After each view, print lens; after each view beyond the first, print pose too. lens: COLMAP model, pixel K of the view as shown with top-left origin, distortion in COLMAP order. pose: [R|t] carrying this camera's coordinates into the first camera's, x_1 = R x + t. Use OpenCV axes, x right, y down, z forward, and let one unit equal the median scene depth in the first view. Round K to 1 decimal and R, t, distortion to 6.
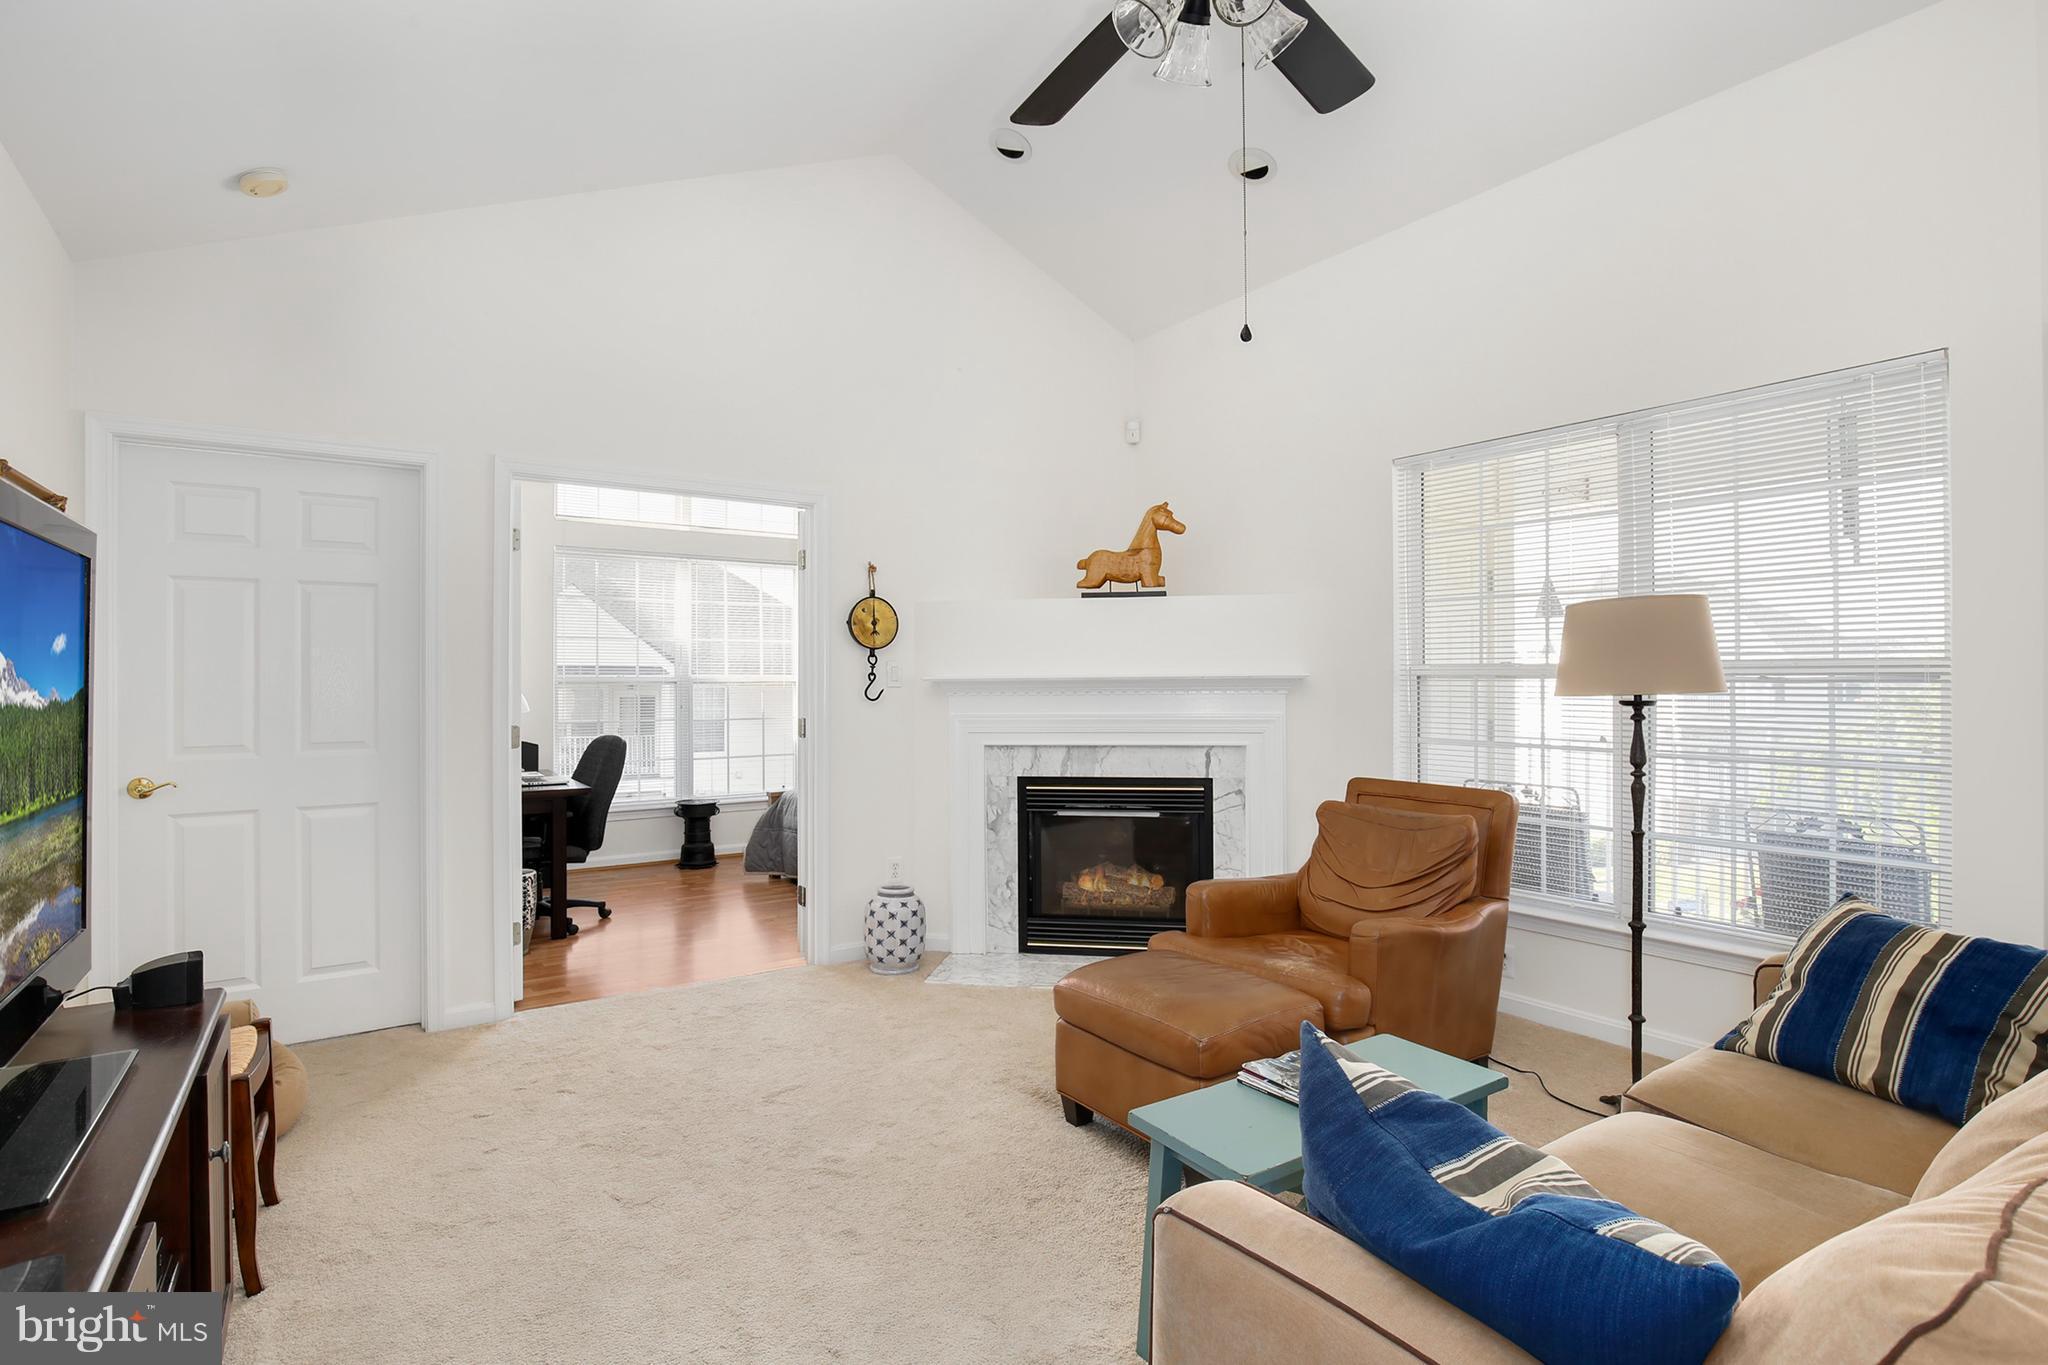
lens RADIAL K [[990.2, 0, 1031.7], [0, 990.2, 669.8], [0, 0, 1]] dist [-0.023504, -0.000857]
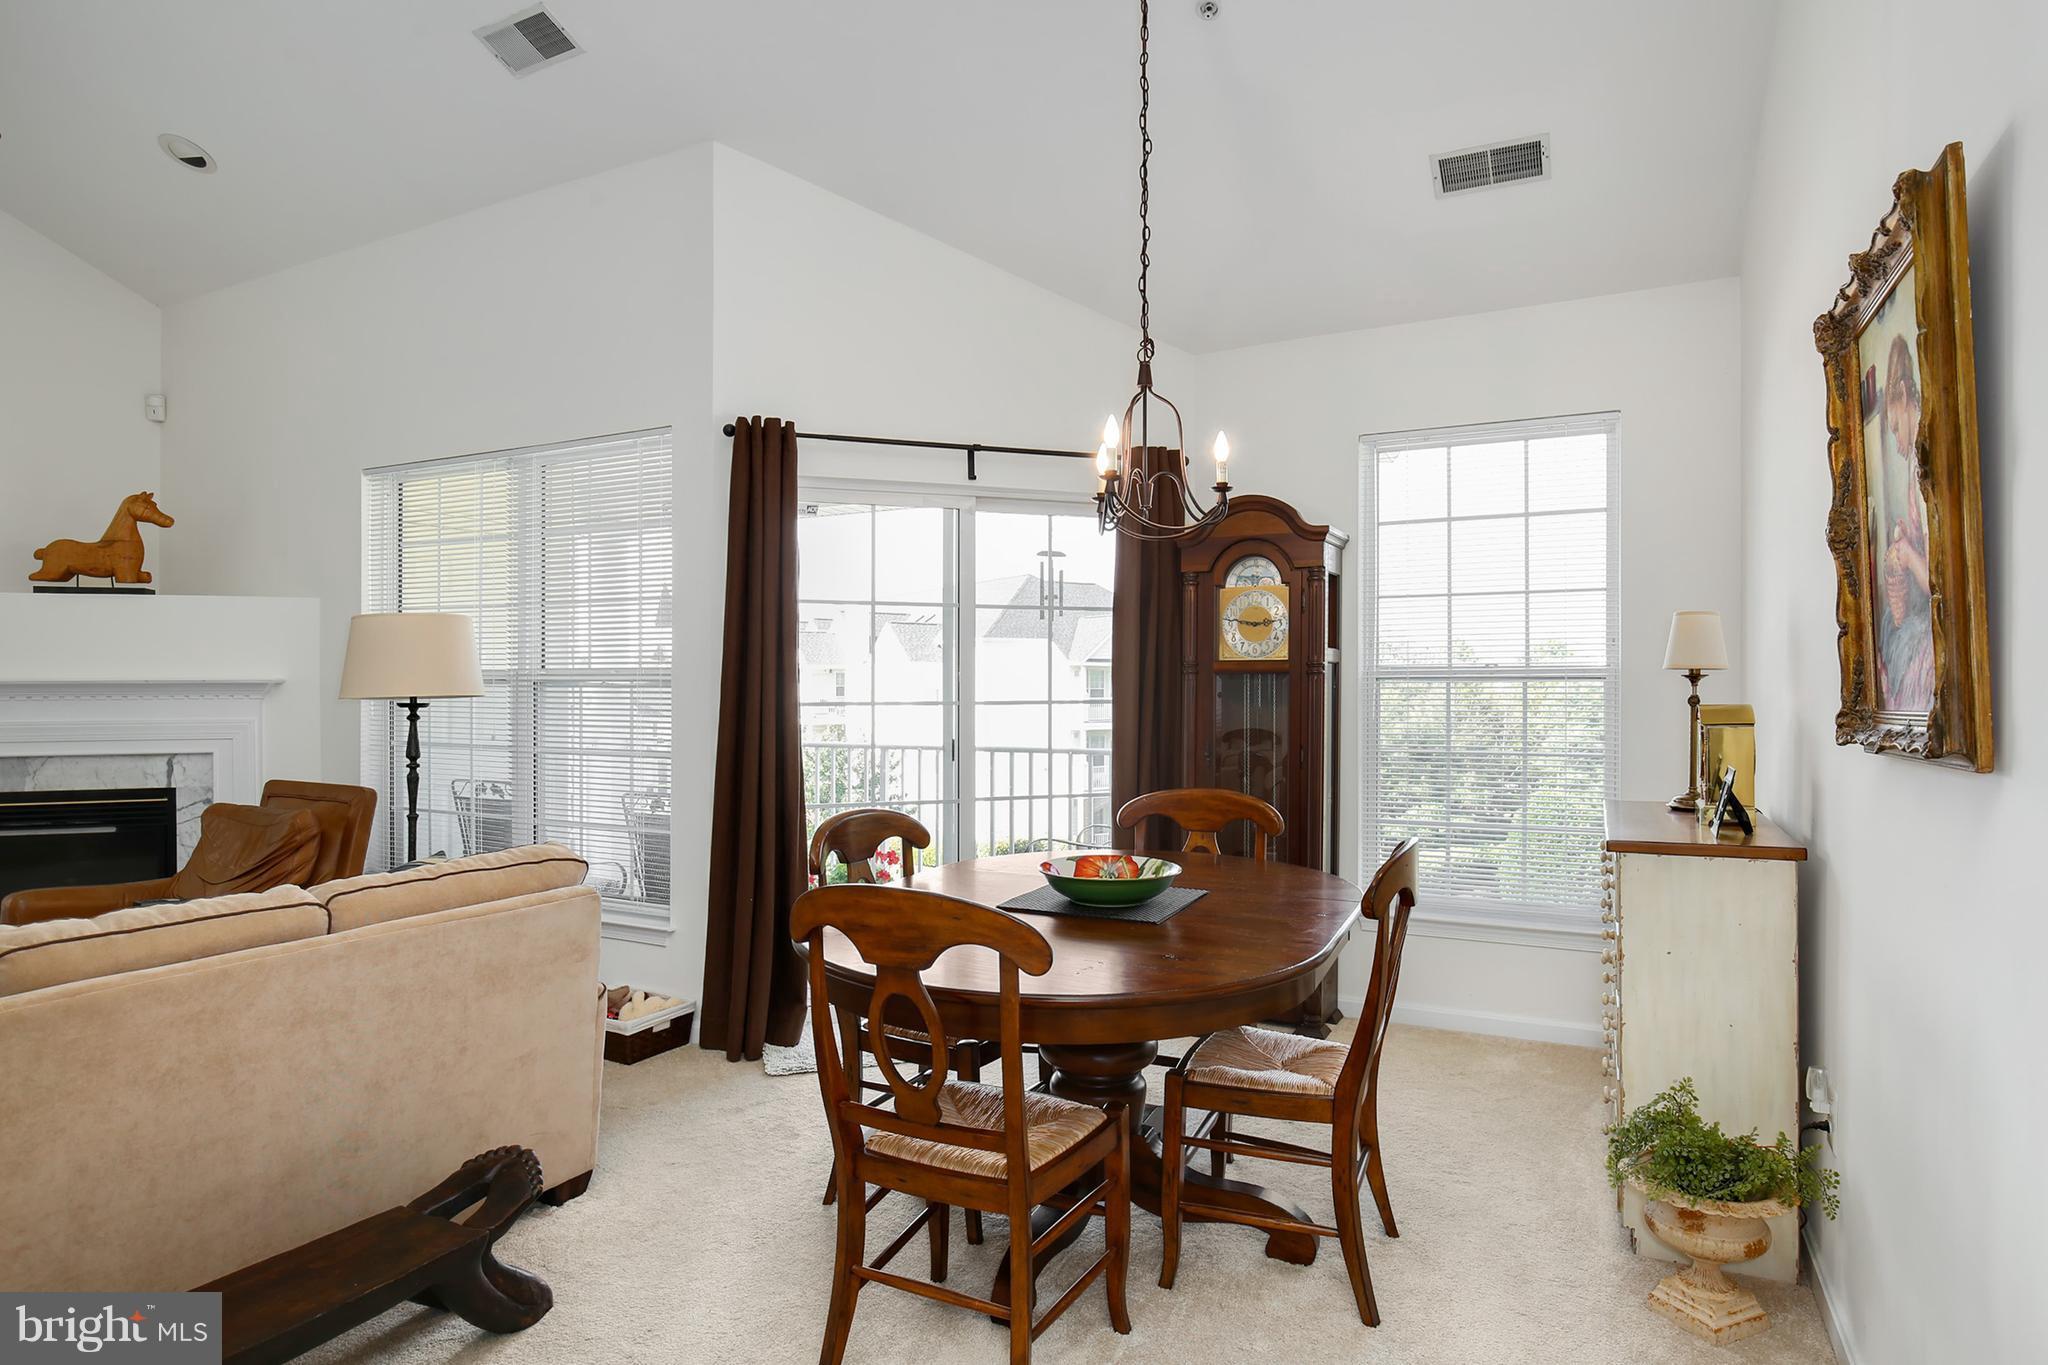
lens RADIAL K [[1130.4, 0, 1009.8], [0, 1130.4, 684.2], [0, 0, 1]] dist [-0.018225, 0.004591]
pose [[0.888818, 0.001919, 0.458256, 0.395420], [-0.006339, 0.999947, 0.008108, -0.003713], [-0.458216, -0.010111, 0.888783, -0.318109]]
